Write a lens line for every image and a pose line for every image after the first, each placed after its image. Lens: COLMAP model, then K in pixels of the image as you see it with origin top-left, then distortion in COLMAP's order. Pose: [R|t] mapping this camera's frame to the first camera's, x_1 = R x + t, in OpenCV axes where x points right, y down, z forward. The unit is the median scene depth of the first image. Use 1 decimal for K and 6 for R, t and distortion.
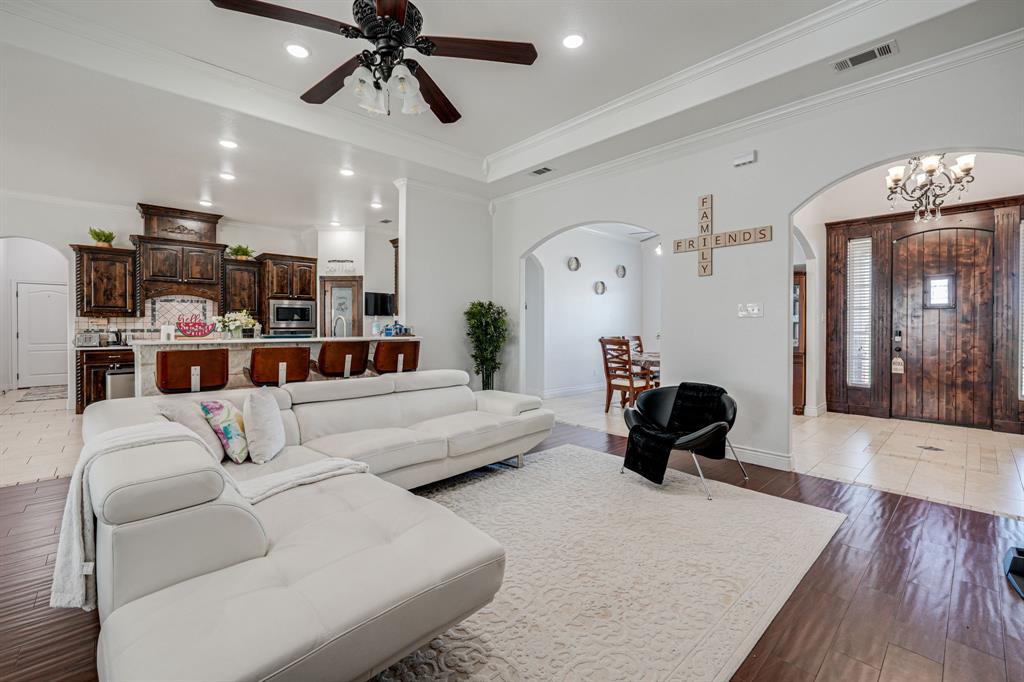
lens RADIAL K [[444.5, 0, 516.5], [0, 444.5, 333.5], [0, 0, 1]] dist [-0.000164, -0.000152]
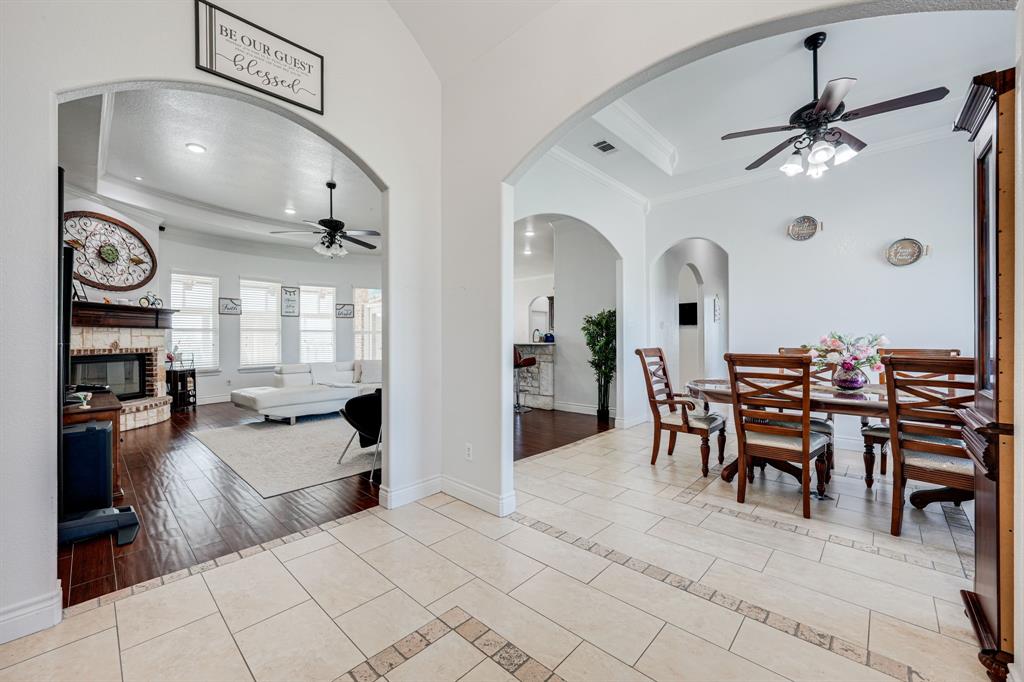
lens RADIAL K [[432.7, 0, 527.8], [0, 432.7, 337.3], [0, 0, 1]] dist [-0.000982, -0.000098]
pose [[0.034664, -0.001692, -0.999398, 0.927887], [-0.016980, 0.999853, -0.002282, -0.007533], [0.999255, 0.017049, 0.034630, 0.805604]]
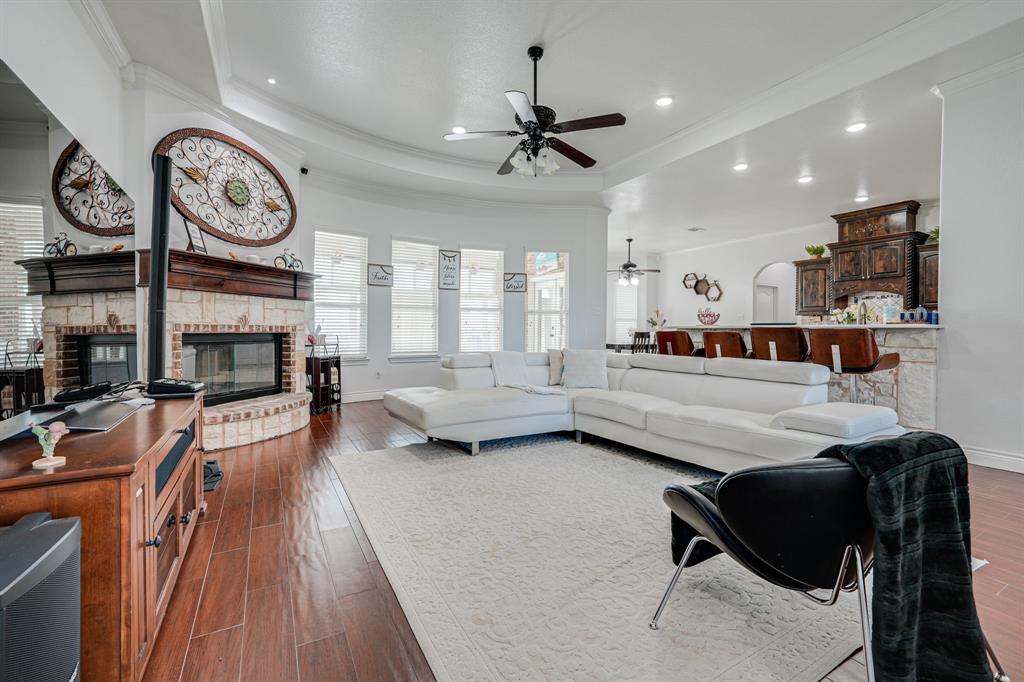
lens RADIAL K [[444.5, 0, 516.5], [0, 444.5, 333.5], [0, 0, 1]] dist [-0.000164, -0.000152]
pose [[-0.251243, 0.004319, -0.967914, 0.489962], [-0.029348, 0.999496, 0.012078, 0.024908], [0.967479, 0.031441, -0.250990, 0.506089]]
